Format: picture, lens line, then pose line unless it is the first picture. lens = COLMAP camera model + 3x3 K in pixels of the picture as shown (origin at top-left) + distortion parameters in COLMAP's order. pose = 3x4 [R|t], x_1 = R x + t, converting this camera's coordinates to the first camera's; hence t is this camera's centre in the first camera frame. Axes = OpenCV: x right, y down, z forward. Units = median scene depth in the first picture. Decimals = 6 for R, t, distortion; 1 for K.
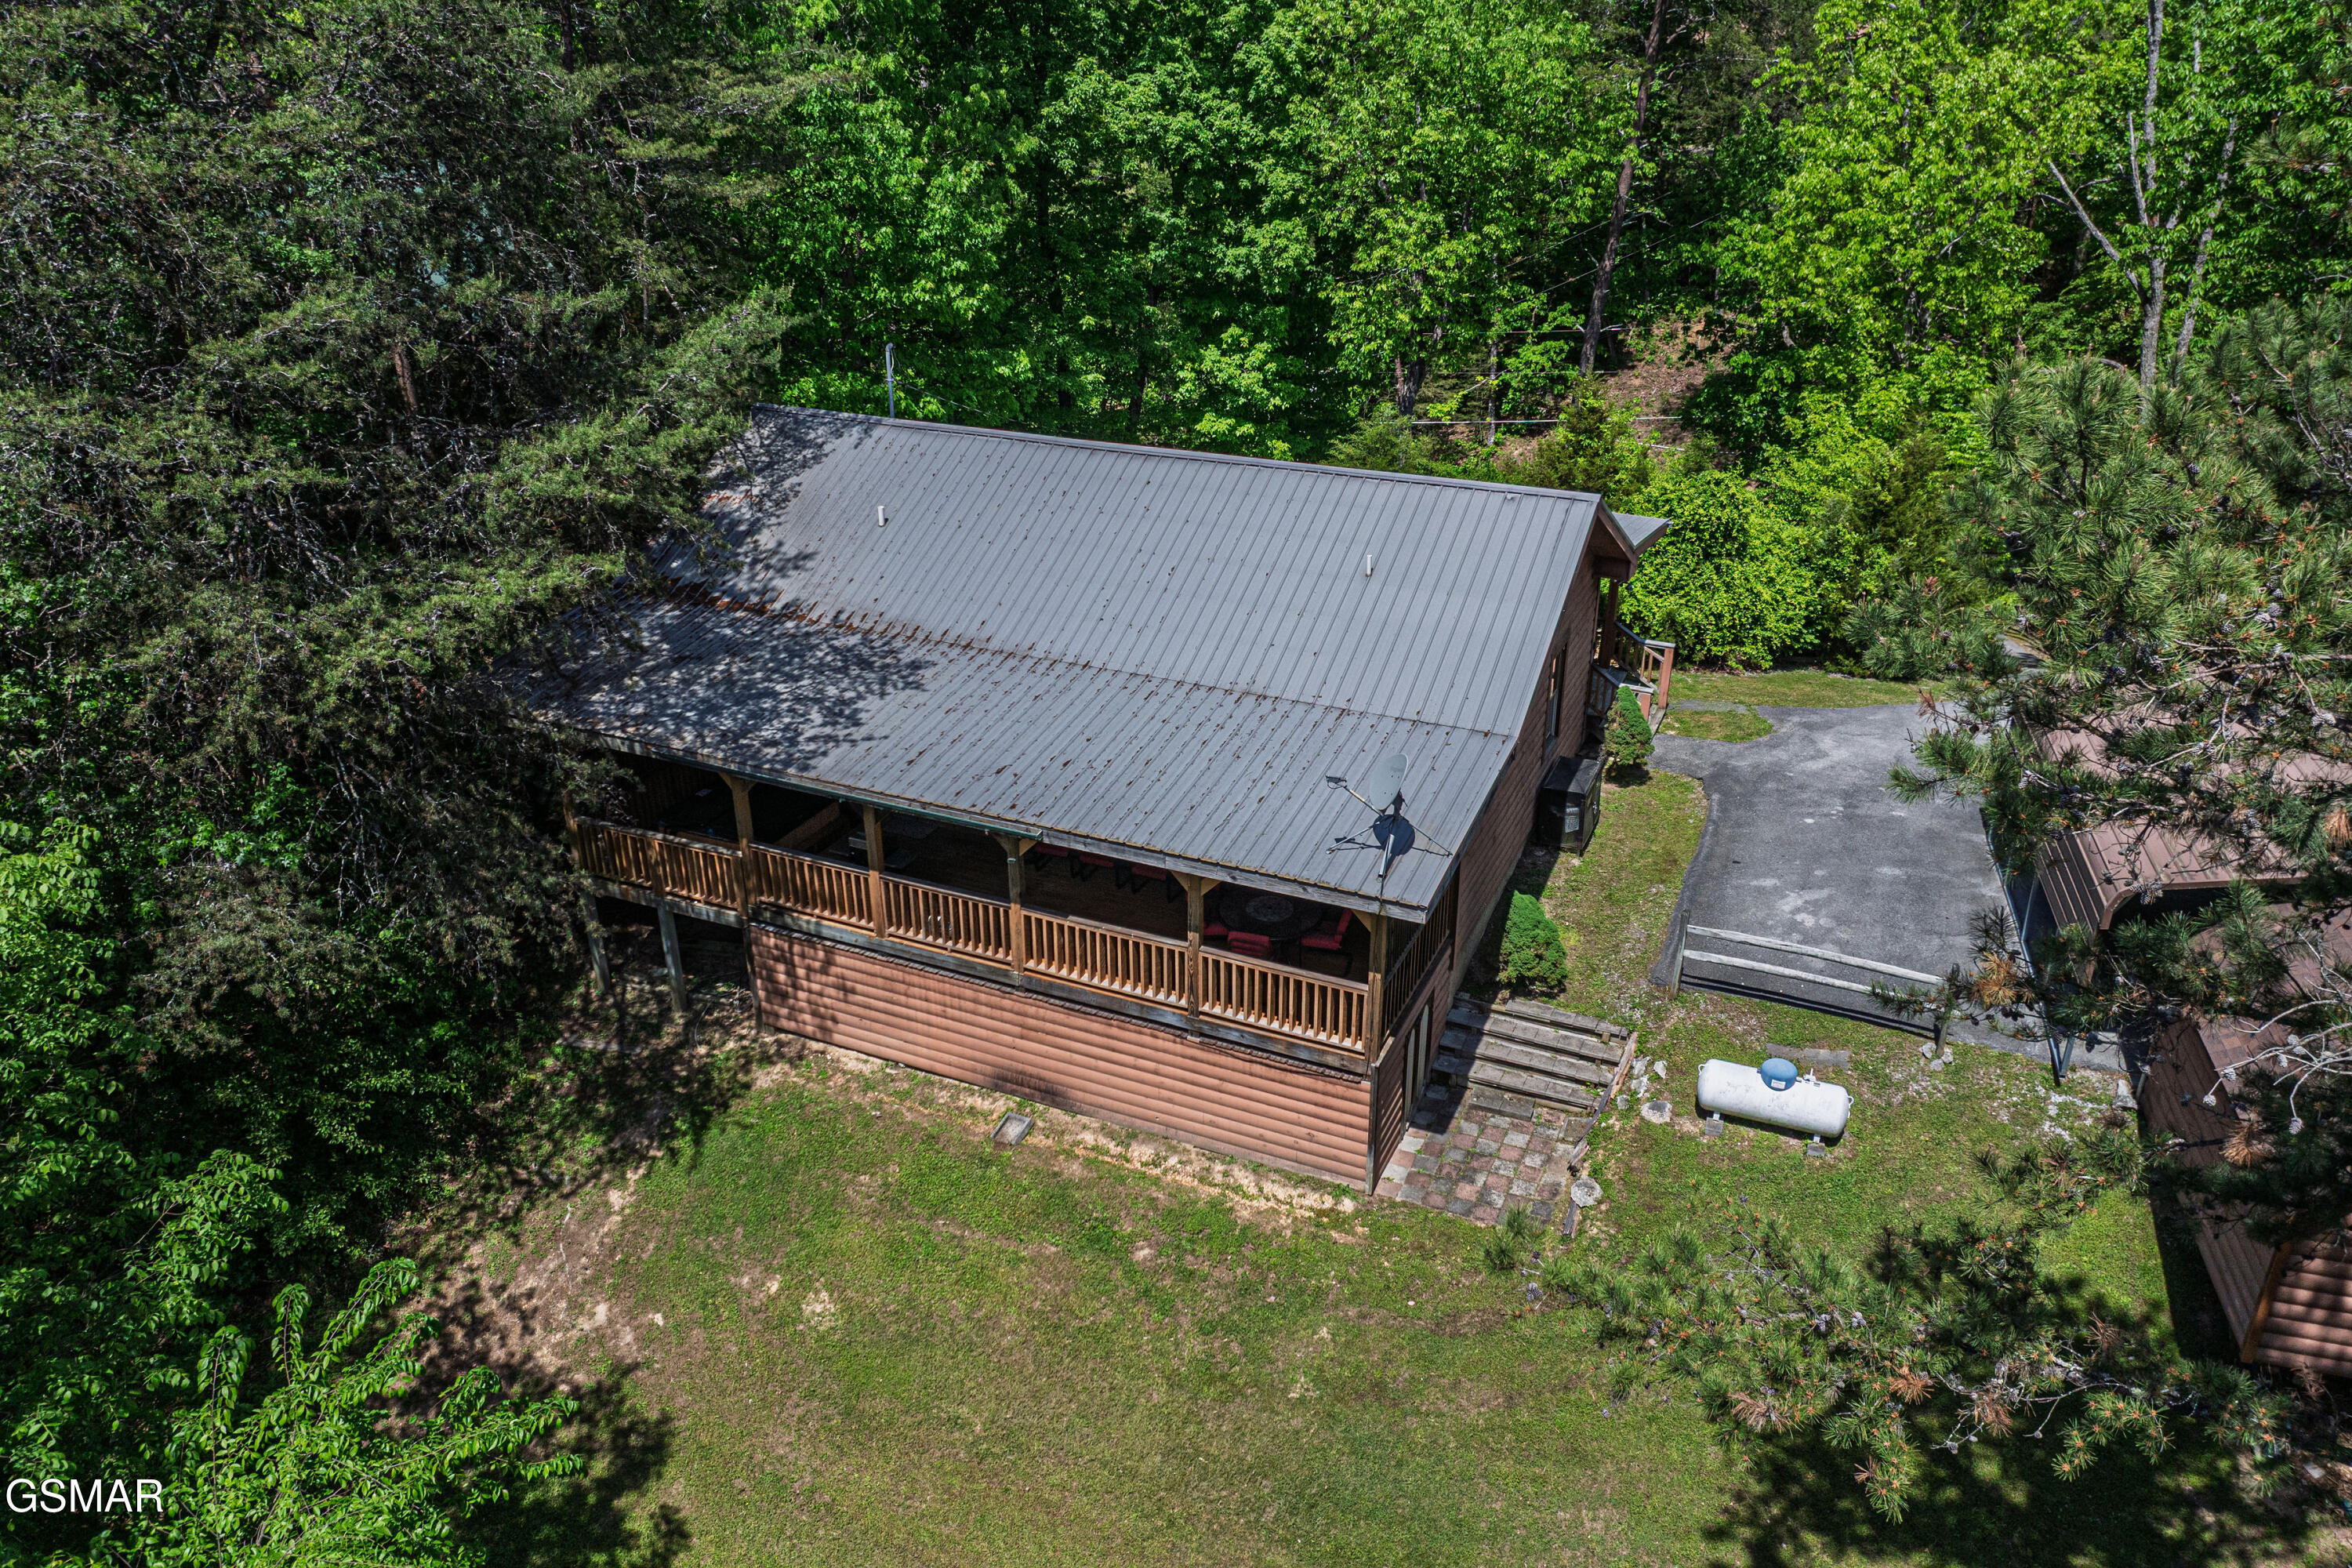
lens RADIAL K [[1673.2, 0, 1164.7], [0, 1673.2, 785.7], [0, 0, 1]] dist [-0.031032, 0.005374]
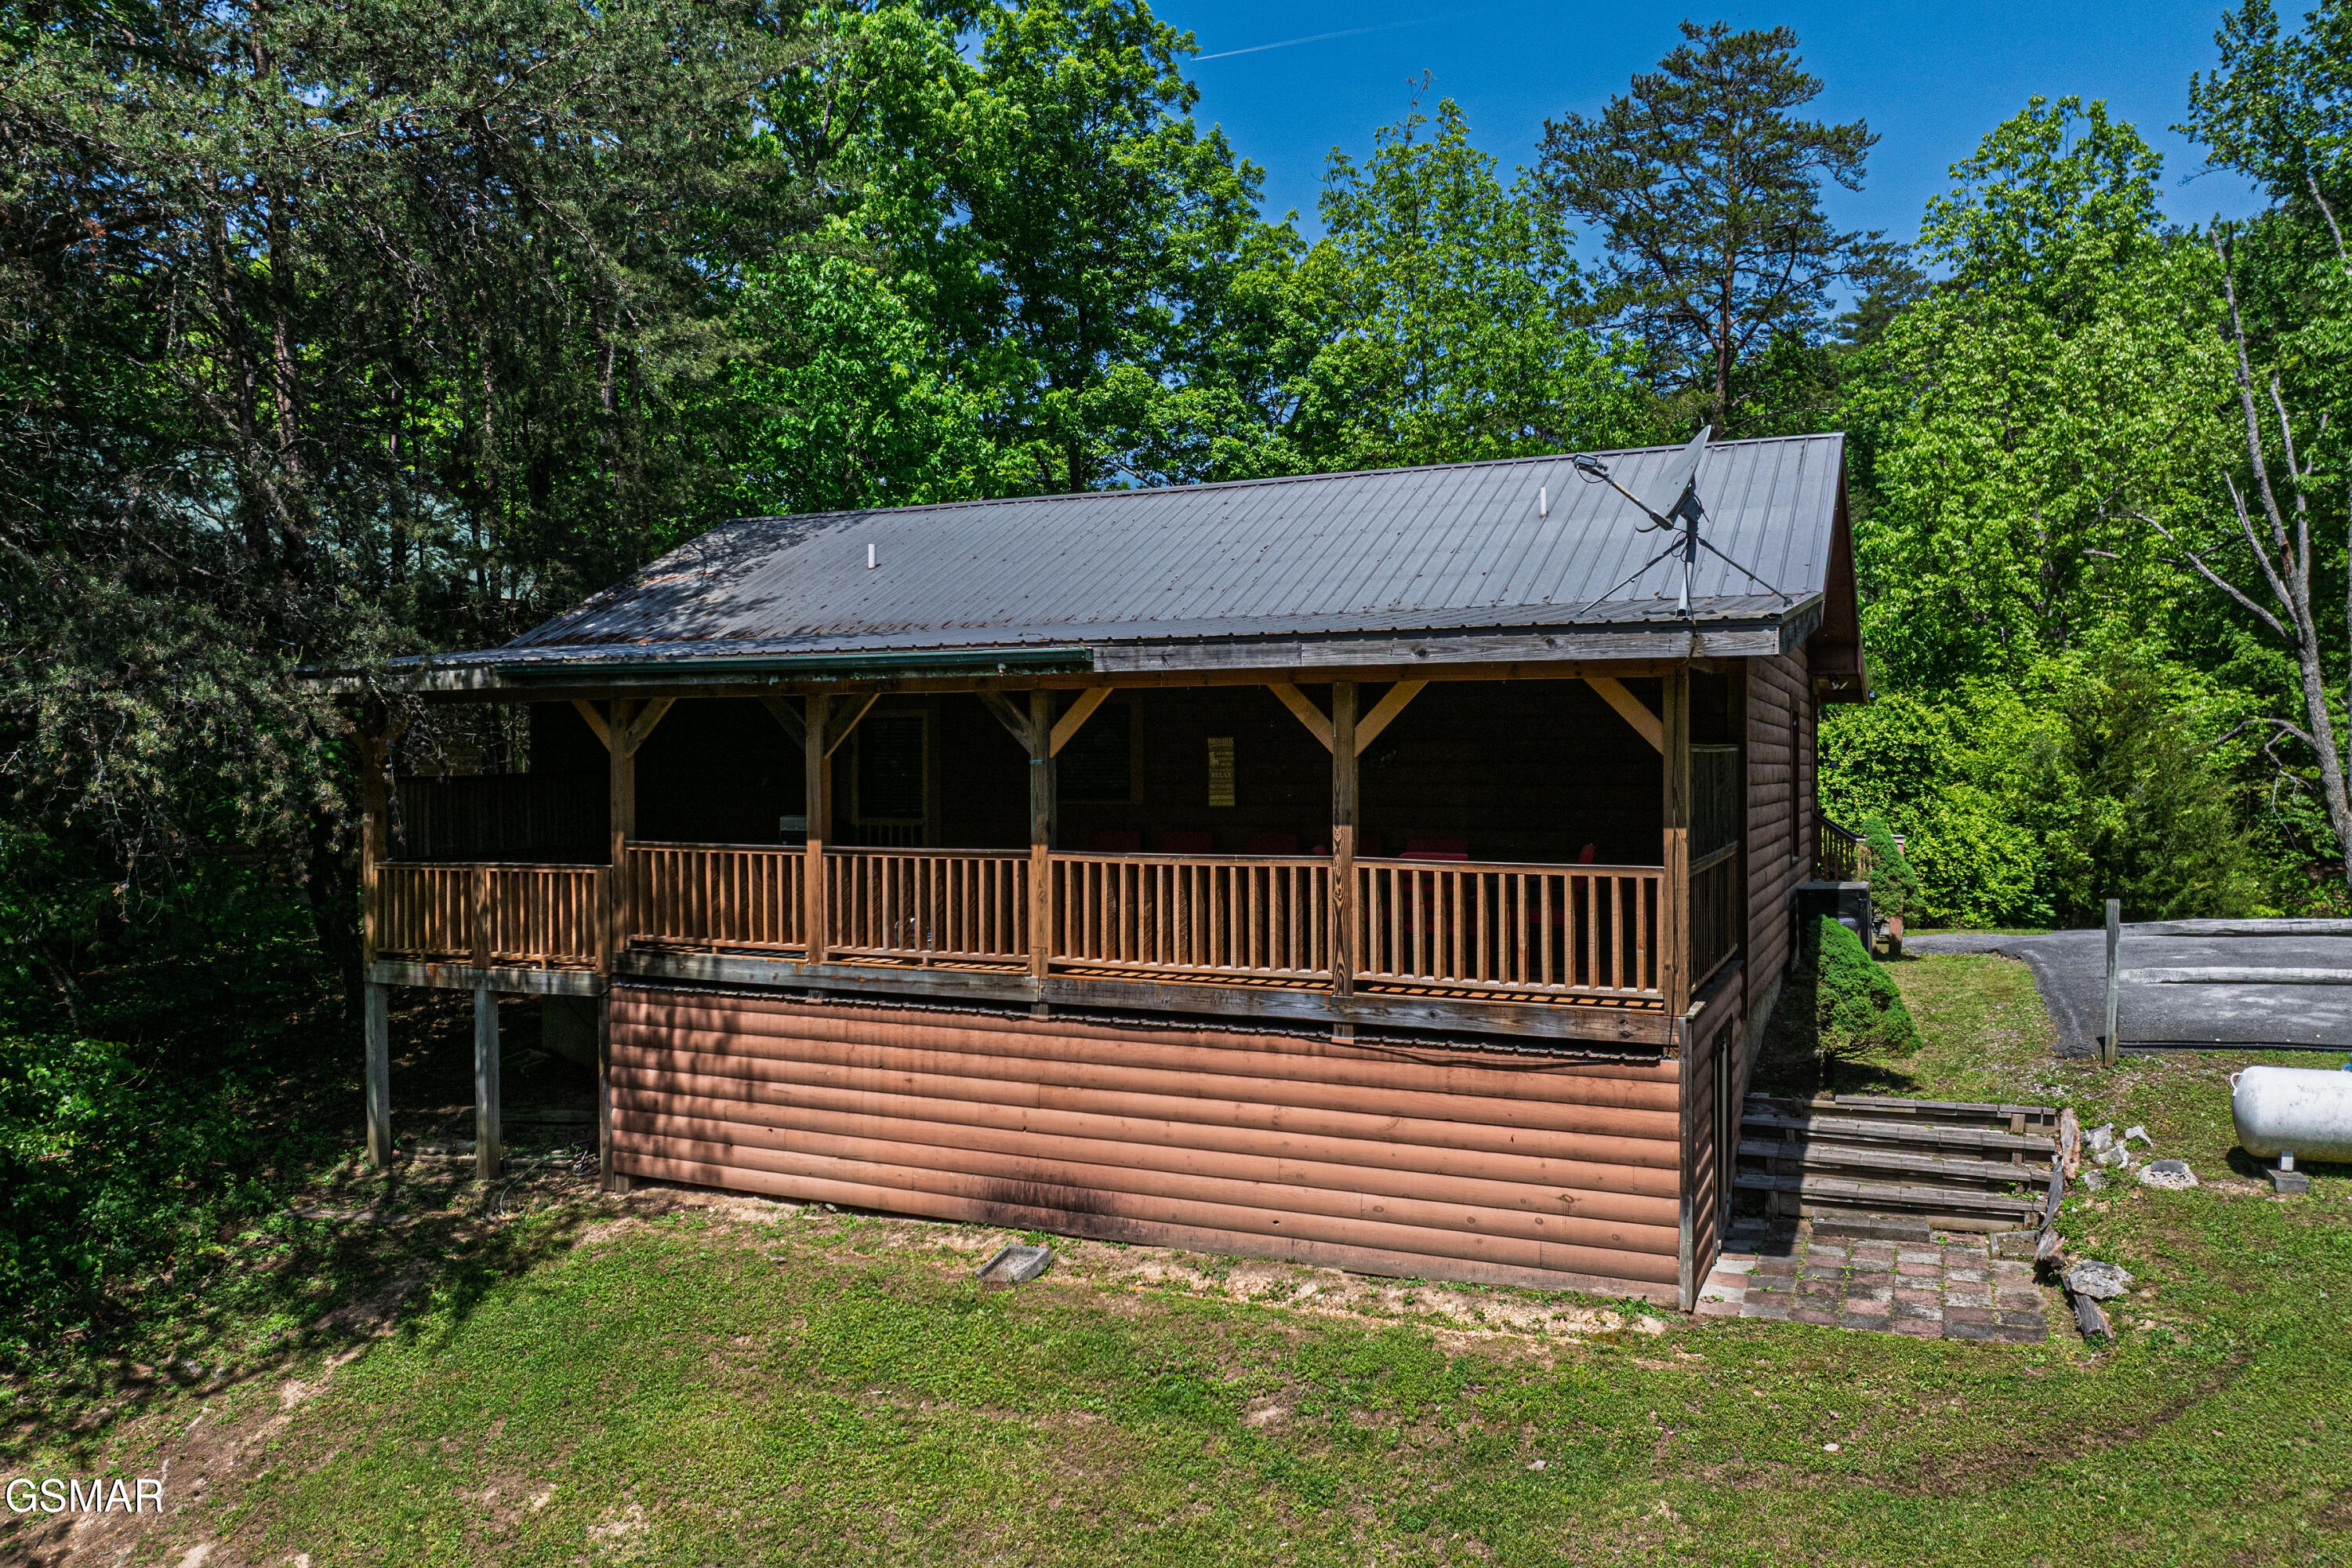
lens RADIAL K [[1673.2, 0, 1164.7], [0, 1673.2, 785.7], [0, 0, 1]] dist [-0.031032, 0.005374]
pose [[0.999974, 0.007151, 0.000409, -0.041099], [-0.006326, 0.908458, -0.417927, 0.286141], [-0.003360, 0.417914, 0.908480, 0.408420]]
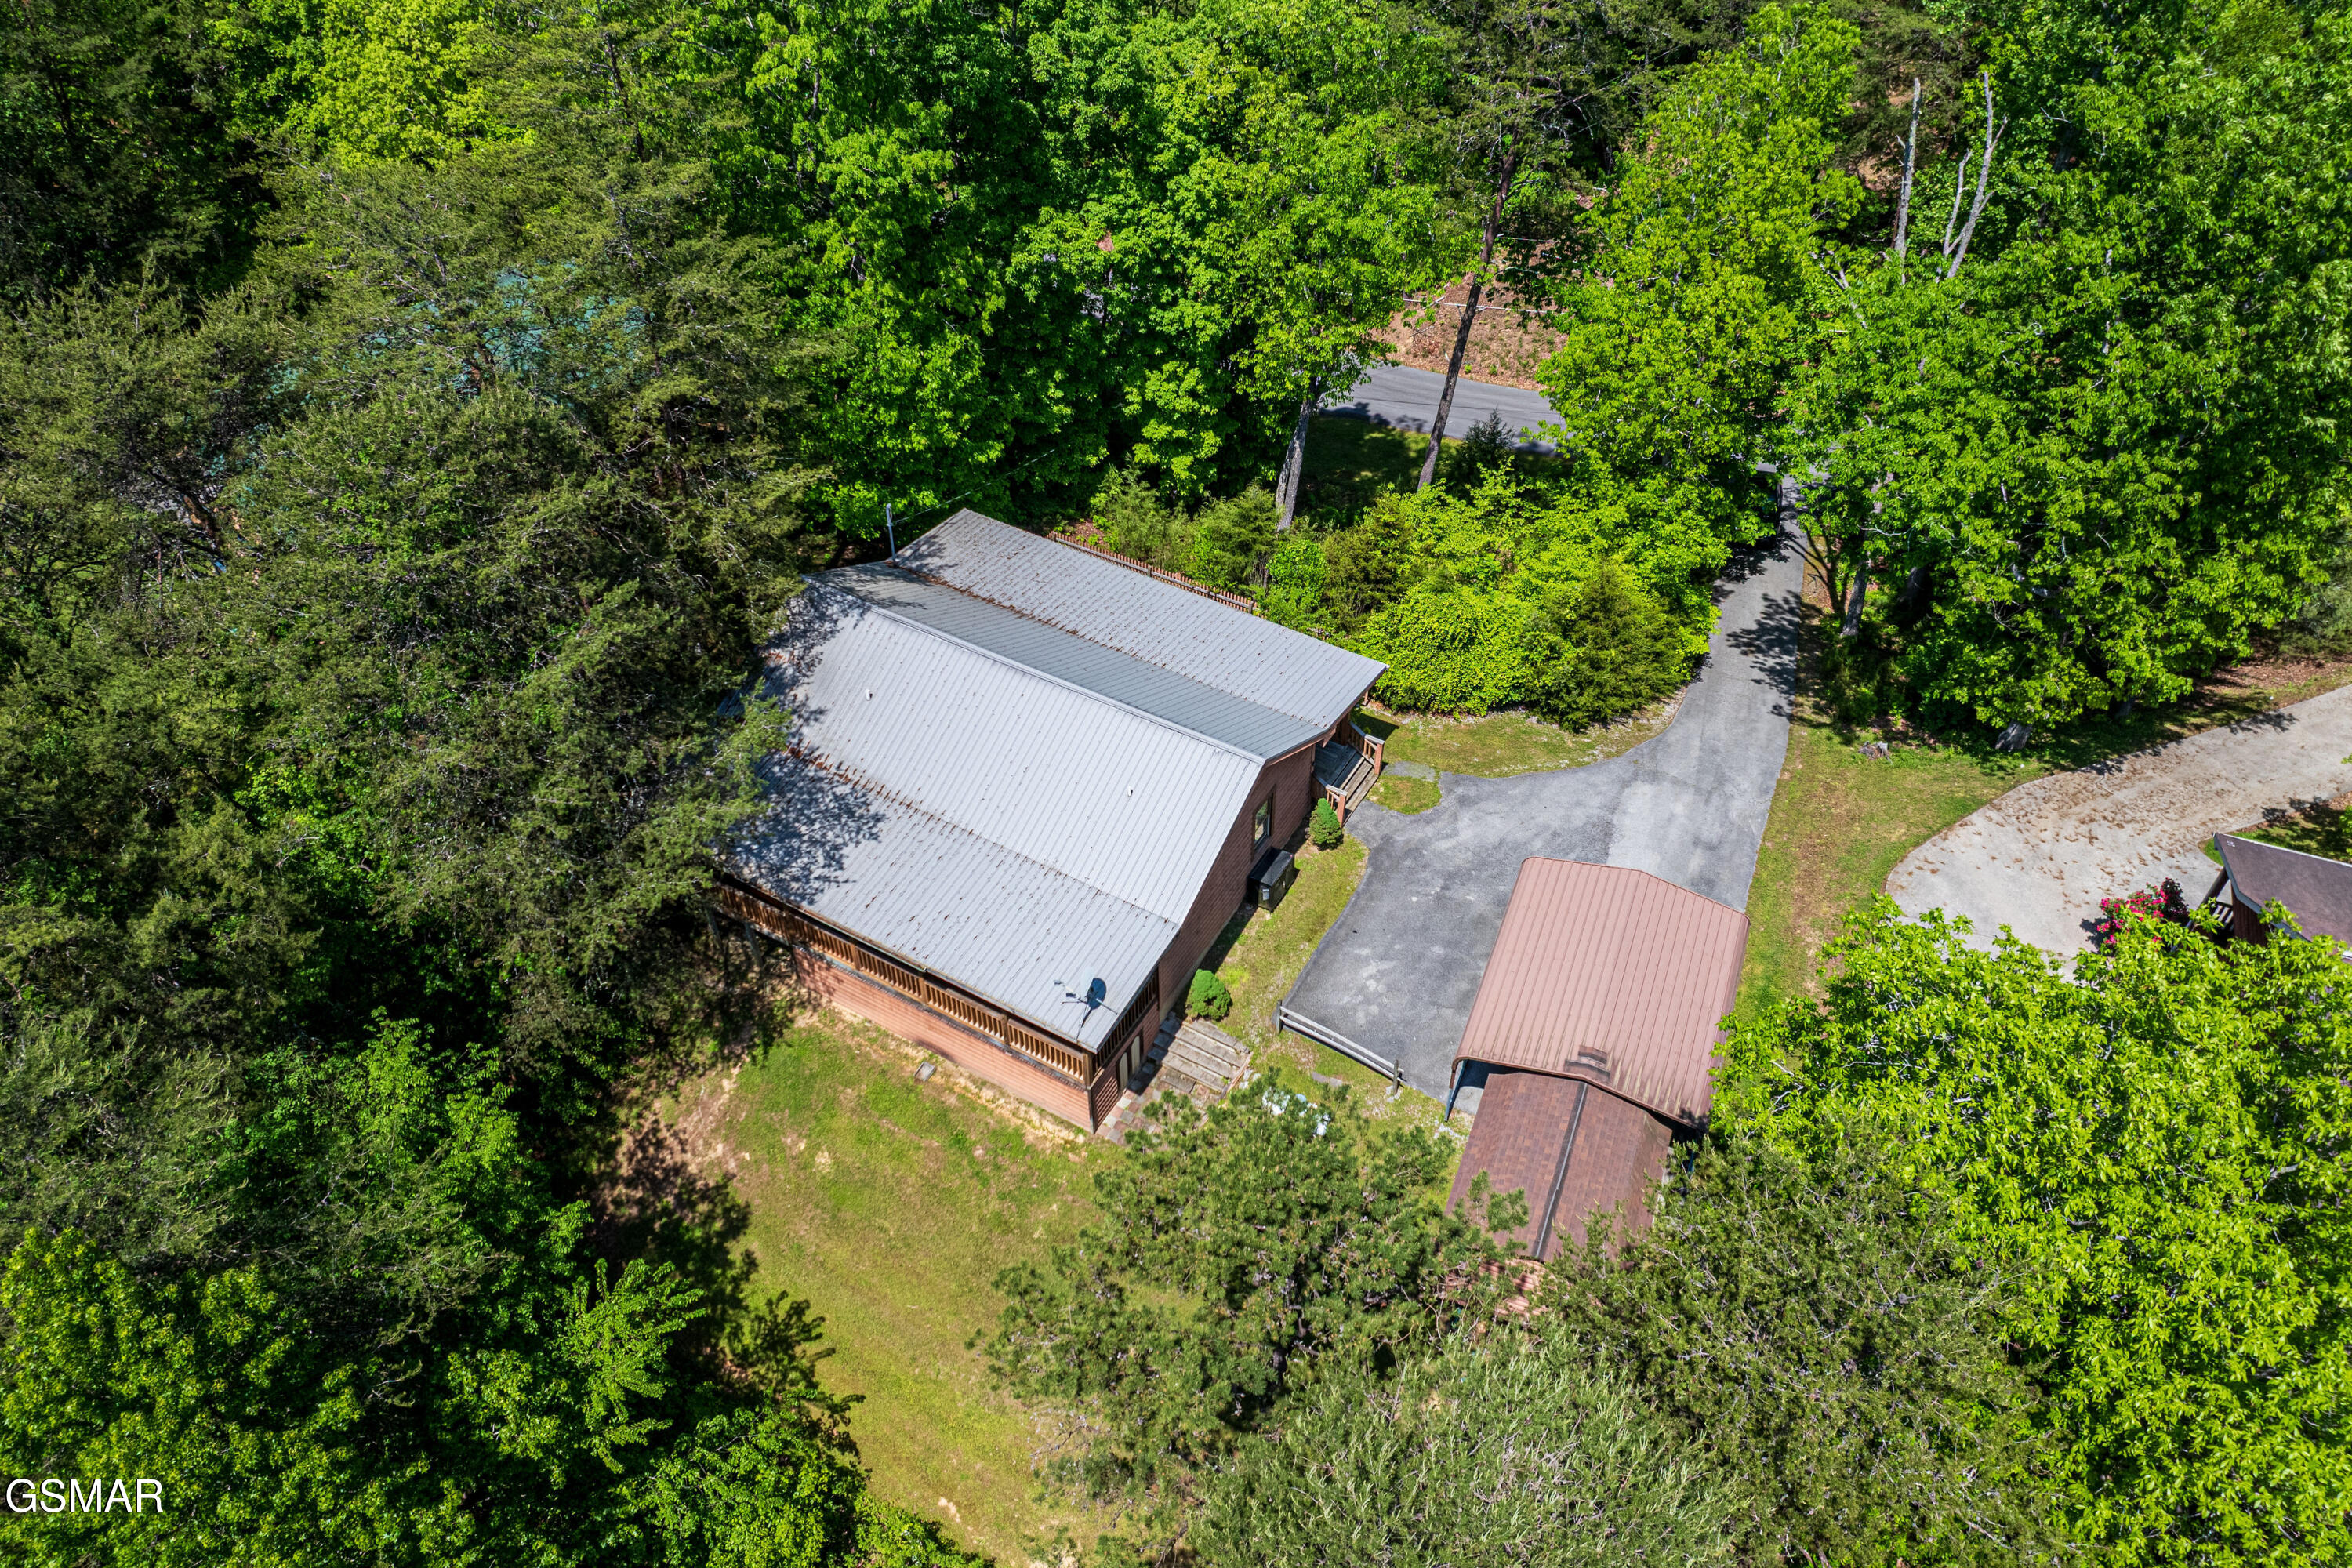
lens RADIAL K [[1662.1, 0, 1184.9], [0, 1662.1, 837.3], [0, 0, 1]] dist [-0.046205, 0.000498]
pose [[0.995566, 0.076258, -0.055072, 0.285413], [-0.052275, 0.935270, 0.350053, -0.714745], [0.078202, -0.345622, 0.935110, -0.657515]]
